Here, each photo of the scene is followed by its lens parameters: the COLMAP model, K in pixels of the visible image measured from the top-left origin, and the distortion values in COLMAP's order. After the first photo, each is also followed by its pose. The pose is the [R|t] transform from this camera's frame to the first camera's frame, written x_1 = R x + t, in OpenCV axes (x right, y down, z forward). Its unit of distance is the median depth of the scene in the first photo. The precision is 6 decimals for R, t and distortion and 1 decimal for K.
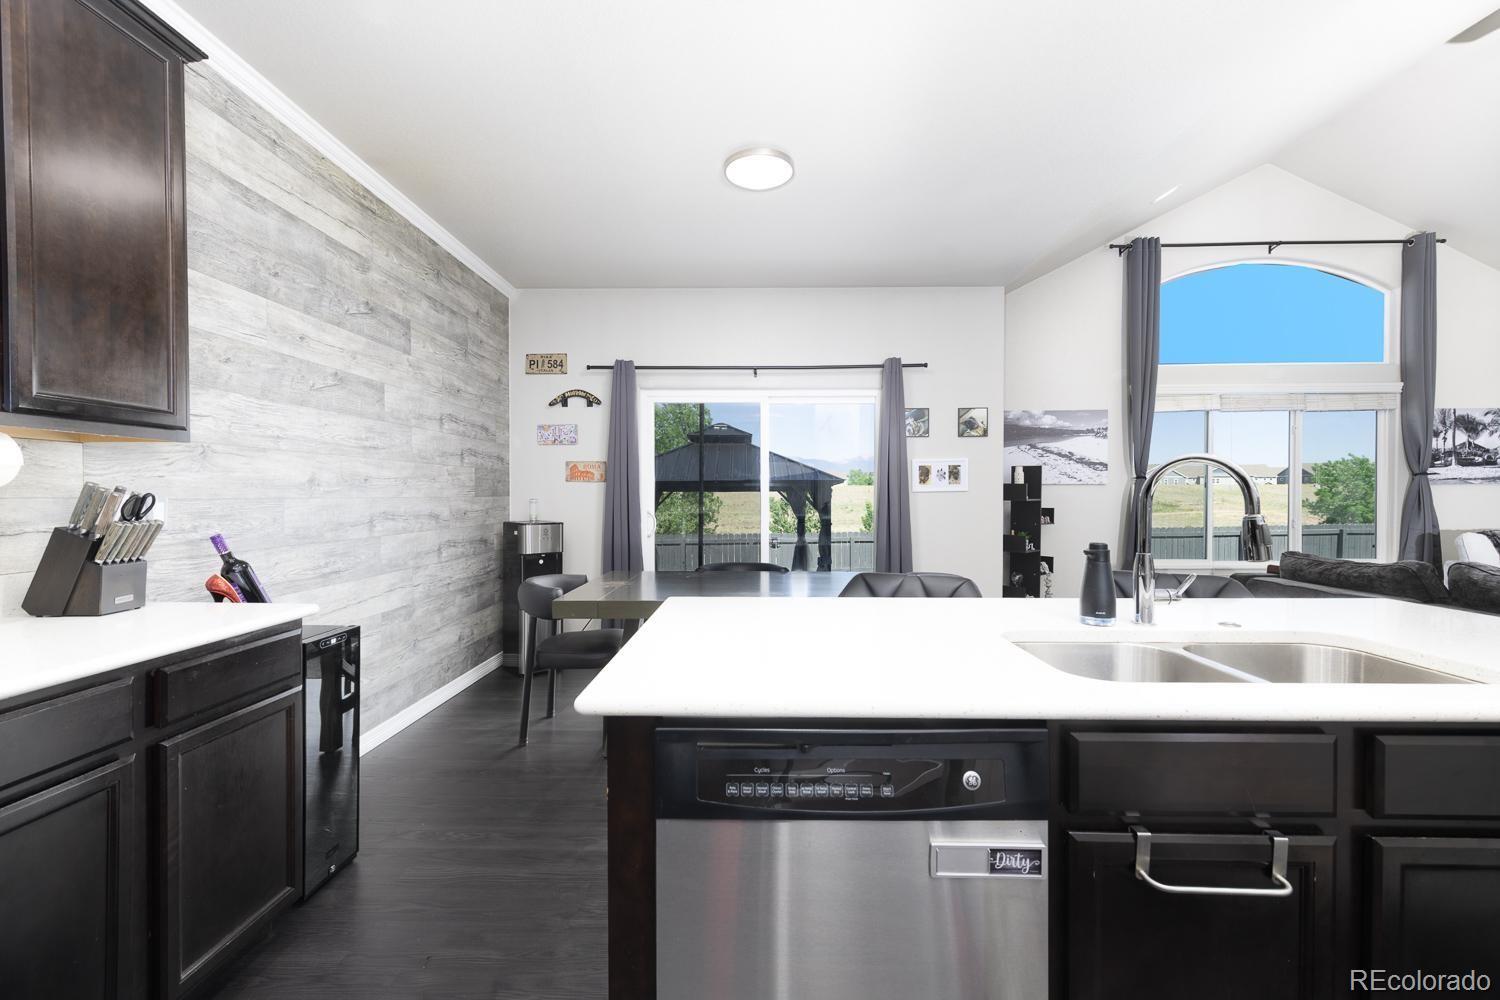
lens RADIAL K [[633.7, 0, 730.0], [0, 633.7, 506.5], [0, 0, 1]] dist [0.007288, -0.001150]
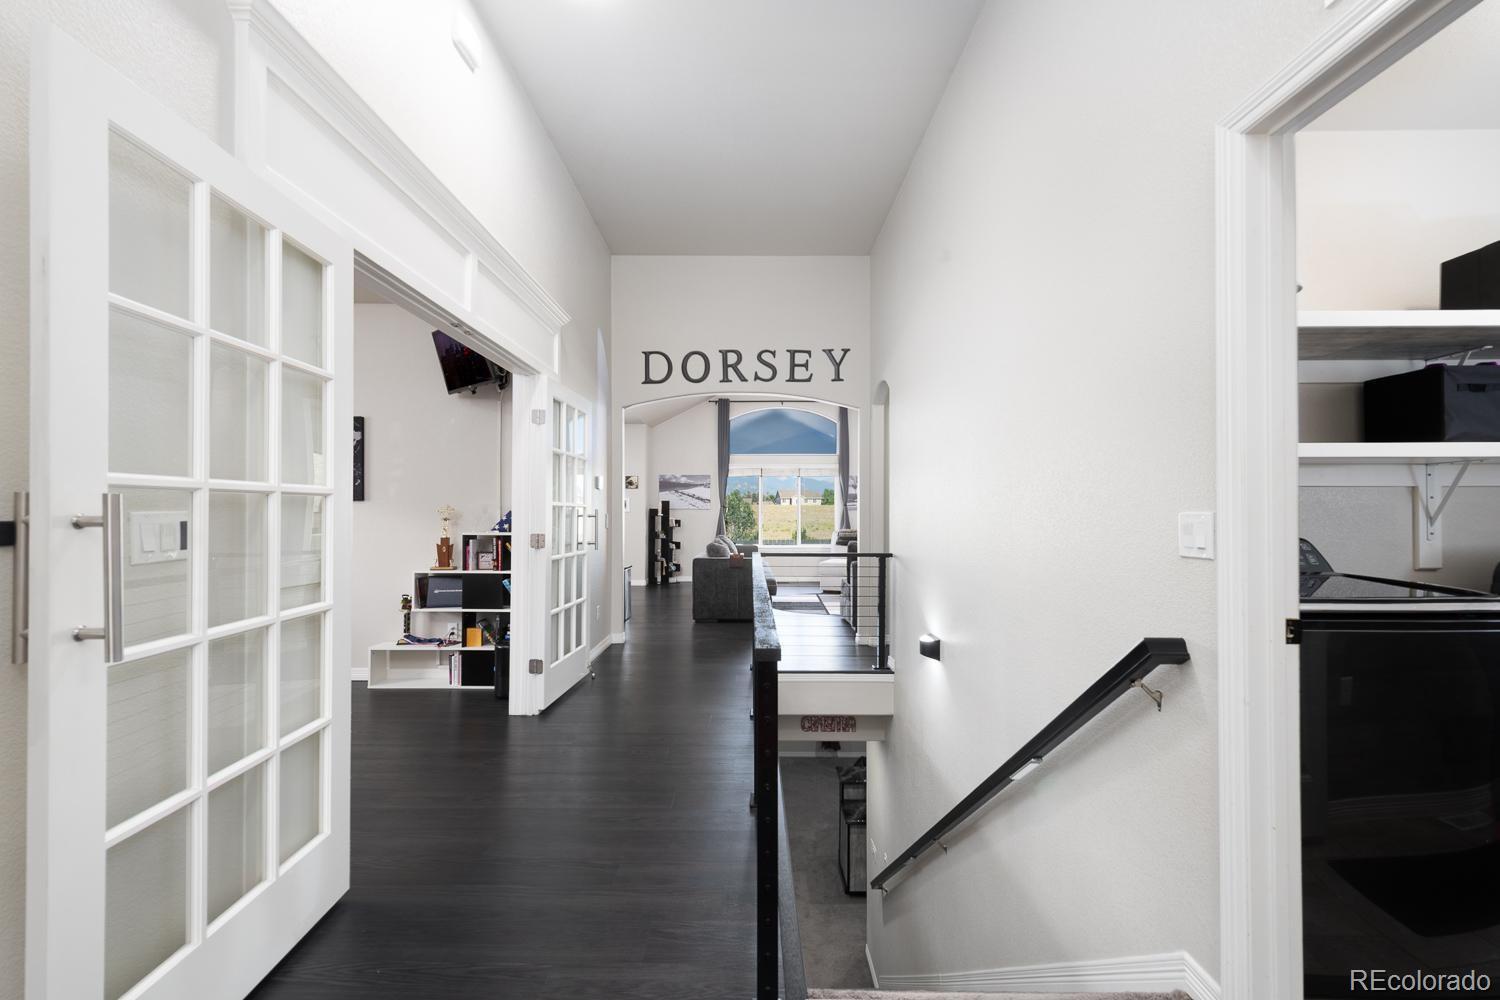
lens RADIAL K [[633.7, 0, 757.4], [0, 633.7, 512.8], [0, 0, 1]] dist [0.007288, -0.001150]
pose [[0.998881, 0.002267, 0.047243, 1.015351], [-0.001424, 0.999839, -0.017876, 0.025909], [-0.047276, 0.017788, 0.998723, -1.833437]]
